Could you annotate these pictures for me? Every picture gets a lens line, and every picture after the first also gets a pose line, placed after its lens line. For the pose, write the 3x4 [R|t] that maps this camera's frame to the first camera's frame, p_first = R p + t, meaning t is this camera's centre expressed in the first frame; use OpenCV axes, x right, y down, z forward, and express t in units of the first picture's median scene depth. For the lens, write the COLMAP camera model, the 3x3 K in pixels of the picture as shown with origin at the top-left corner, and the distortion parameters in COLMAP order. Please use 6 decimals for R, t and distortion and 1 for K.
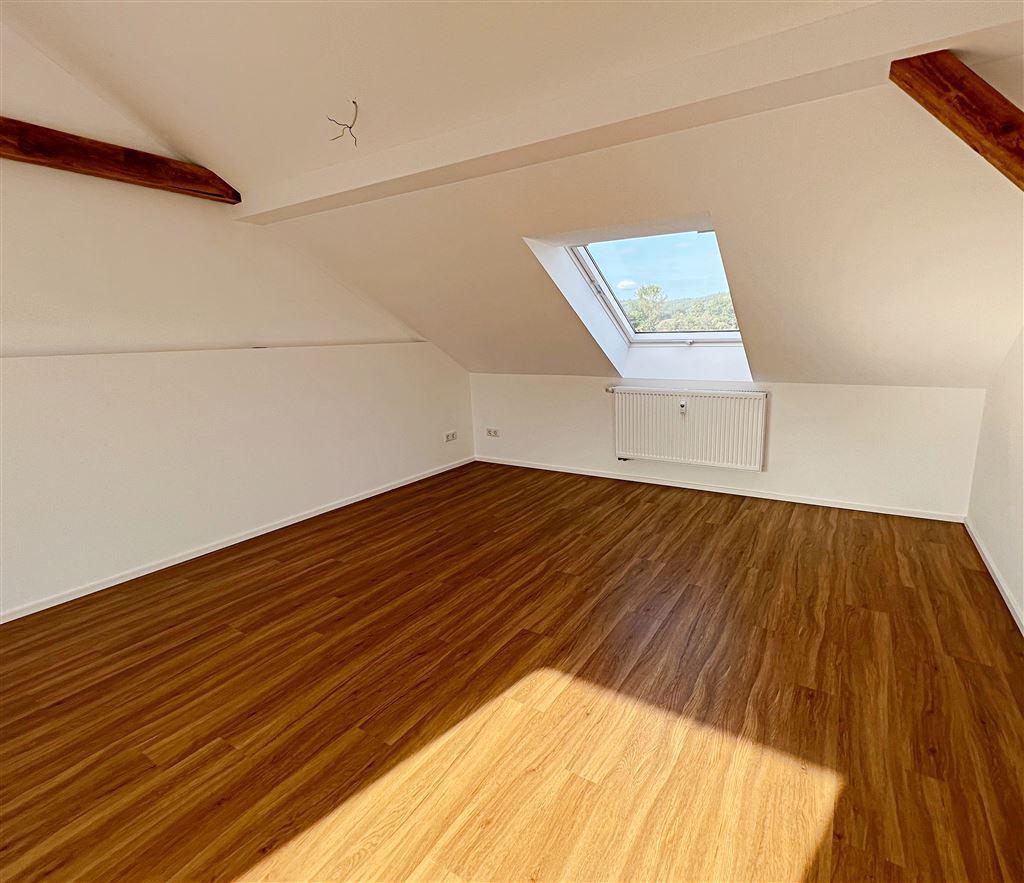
lens RADIAL K [[489.3, 0, 580.4], [0, 489.3, 438.1], [0, 0, 1]] dist [-0.000696, -0.000389]
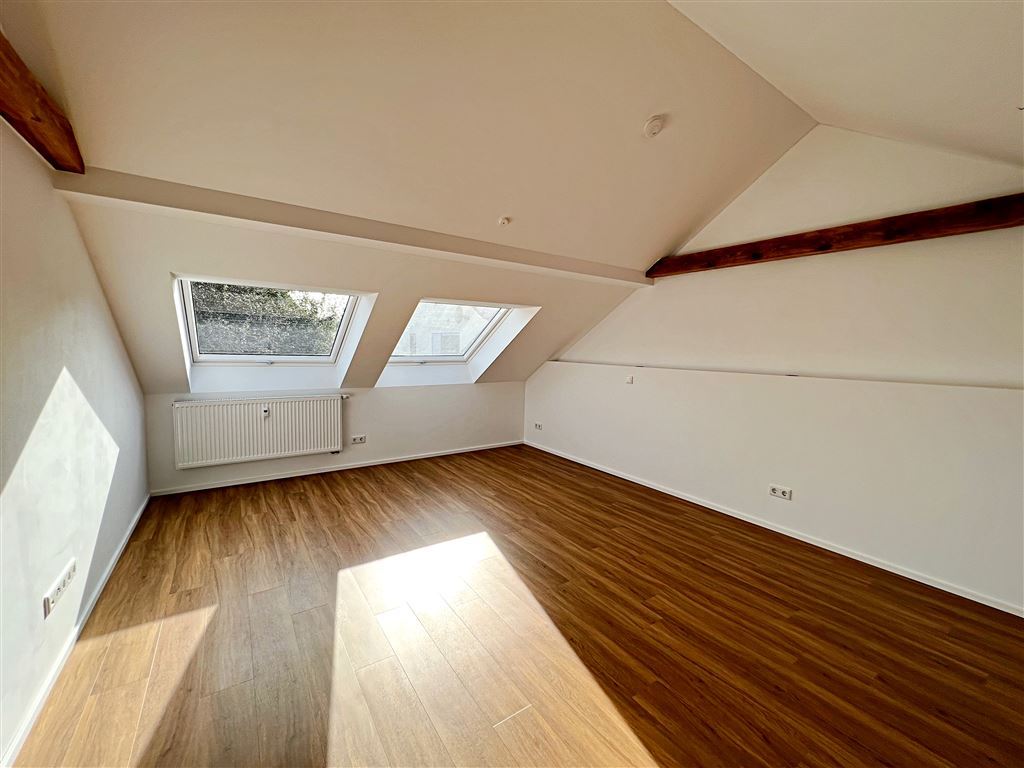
lens RADIAL K [[414.4, 0, 515.8], [0, 414.4, 386.6], [0, 0, 1]] dist [0.000194, -0.000121]
pose [[-0.443434, 0.093459, -0.891421, 0.457280], [-0.200913, 0.958876, 0.200475, -0.214448], [0.873499, 0.267996, -0.406421, 0.708312]]
